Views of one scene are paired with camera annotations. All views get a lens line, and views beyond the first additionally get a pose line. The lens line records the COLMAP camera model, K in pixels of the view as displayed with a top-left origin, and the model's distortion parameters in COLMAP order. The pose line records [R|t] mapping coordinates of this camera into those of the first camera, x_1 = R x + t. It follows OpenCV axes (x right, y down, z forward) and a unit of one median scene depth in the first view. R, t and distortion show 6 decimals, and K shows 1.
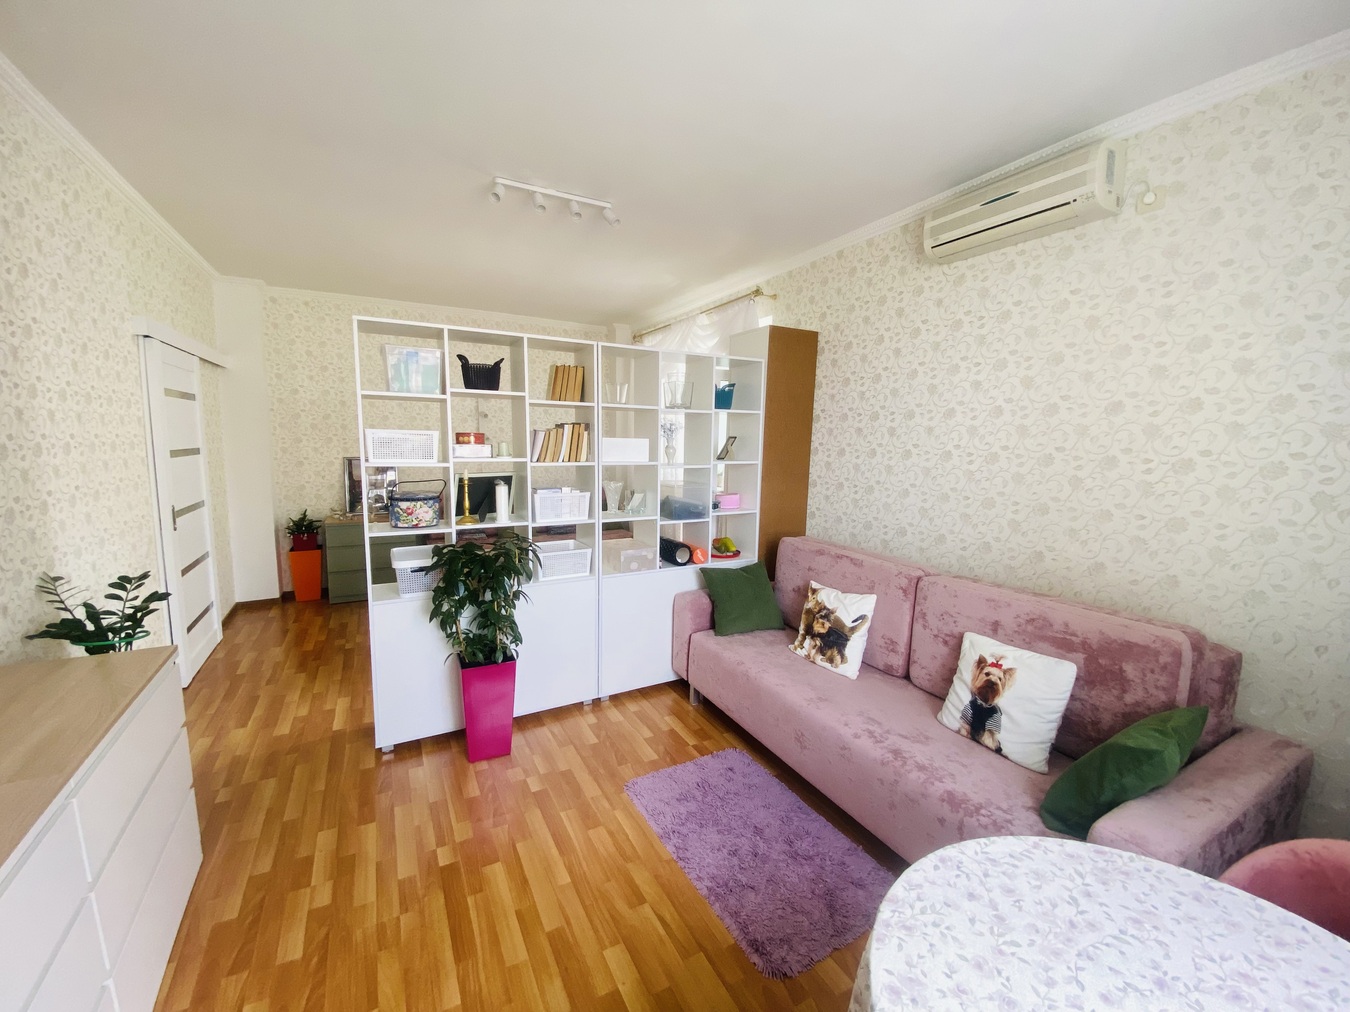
lens RADIAL K [[539.8, 0, 671.2], [0, 539.8, 504.8], [0, 0, 1]] dist [0.010197, -0.016172]
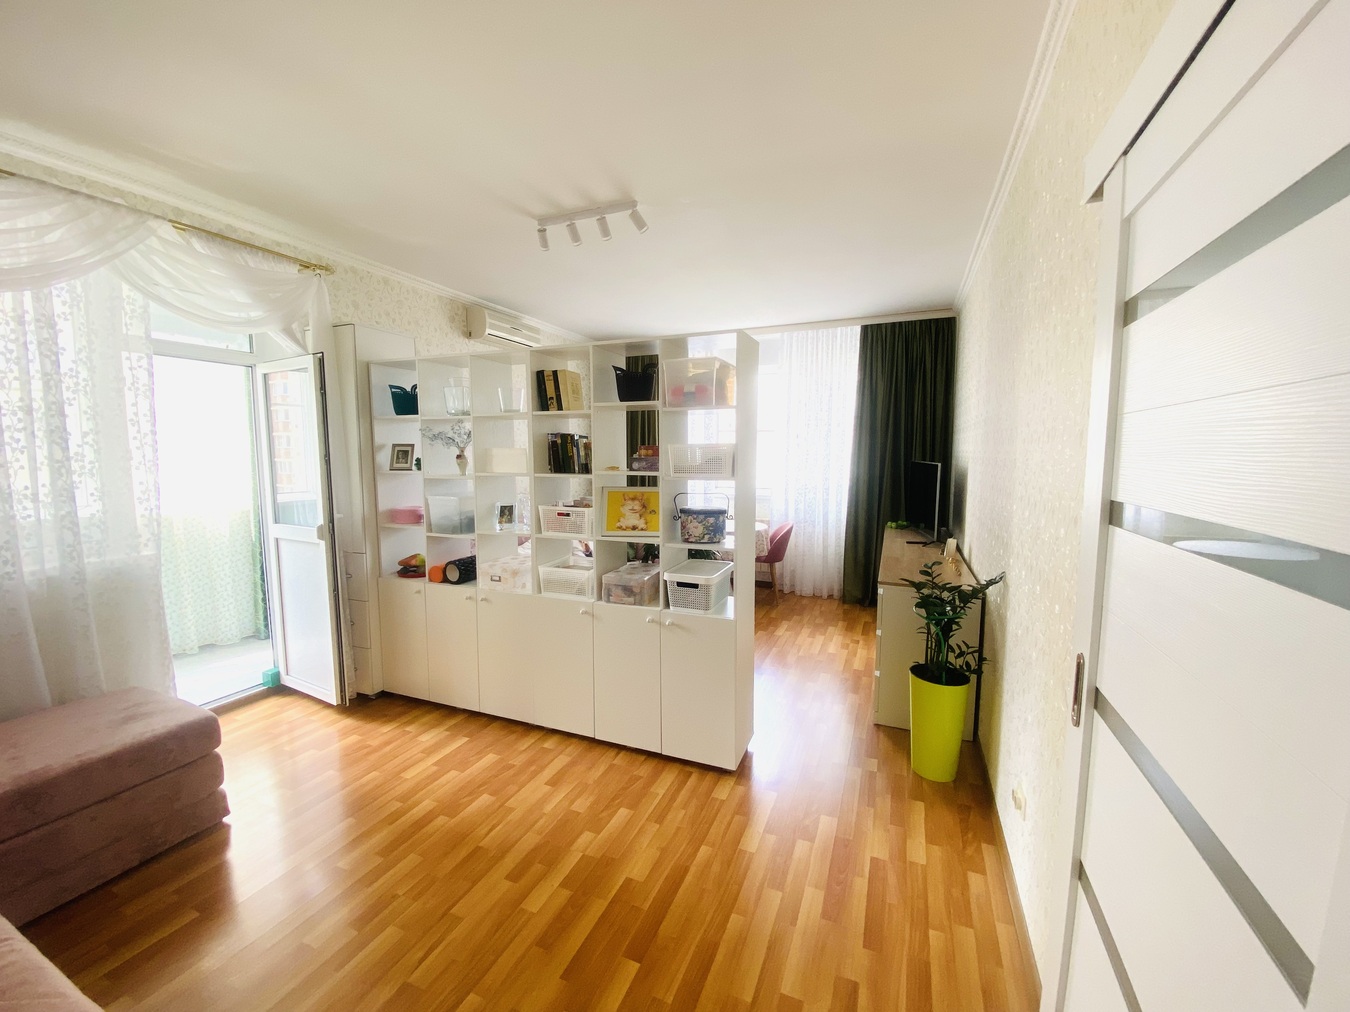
lens RADIAL K [[542.6, 0, 668.8], [0, 542.6, 511.7], [0, 0, 1]] dist [-0.000178, -0.013755]
pose [[-0.625470, -0.097406, 0.774144, -1.292770], [0.085628, 0.977615, 0.192191, -0.223067], [-0.775535, 0.186498, -0.603128, 1.775478]]
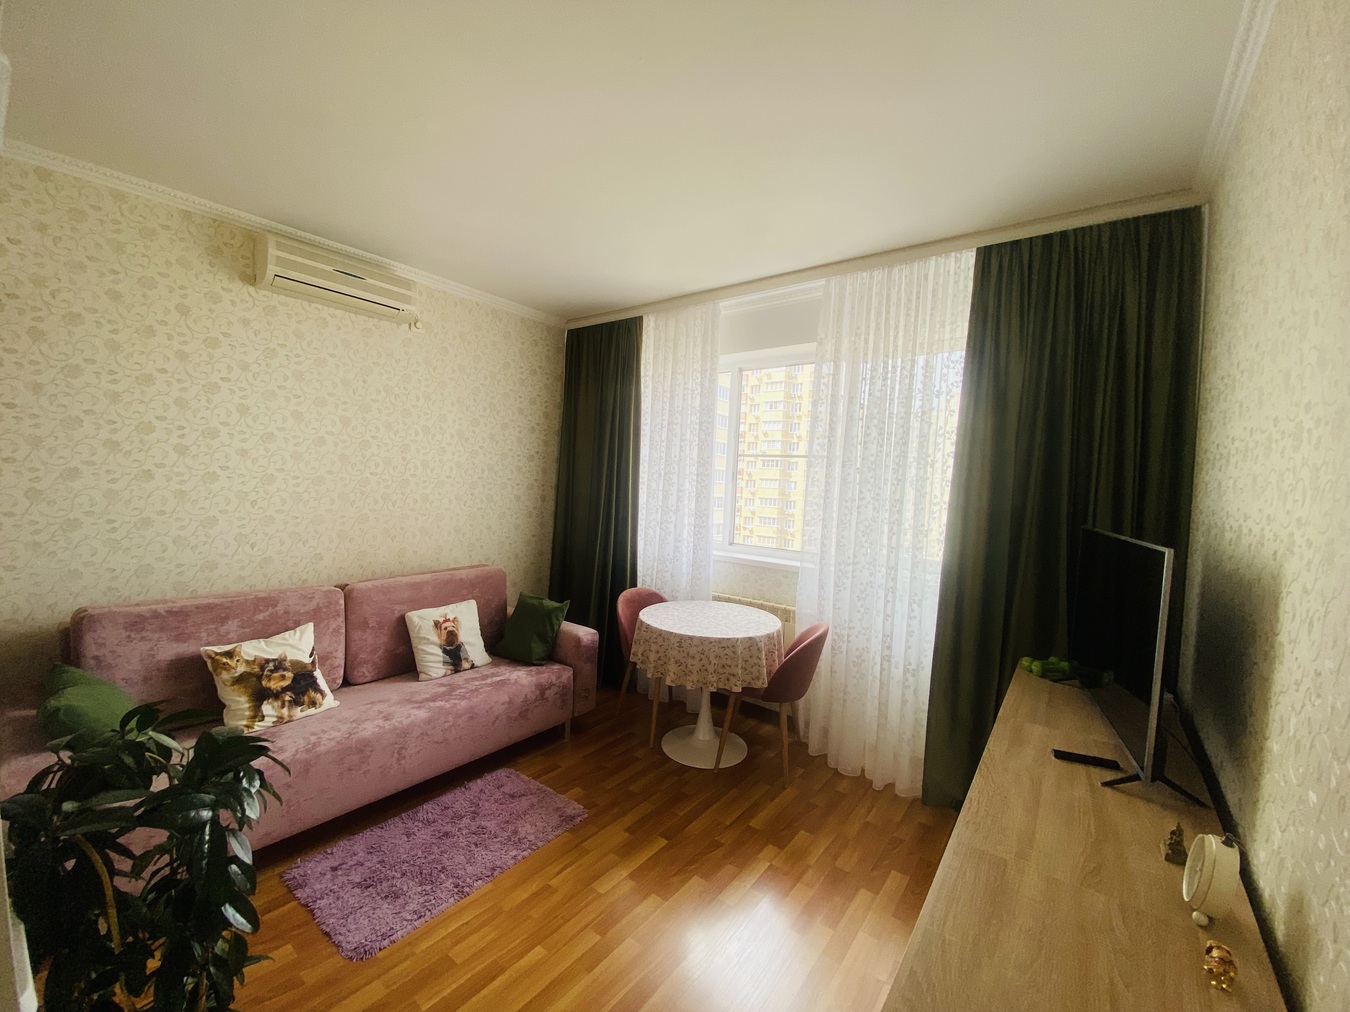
lens RADIAL K [[533.0, 0, 672.1], [0, 533.0, 507.8], [0, 0, 1]] dist [-0.029335, 0.000048]
pose [[-0.414179, -0.077532, 0.906887, -0.783616], [0.059644, 0.991912, 0.112041, -0.114615], [-0.908239, 0.100495, -0.406205, 0.807184]]
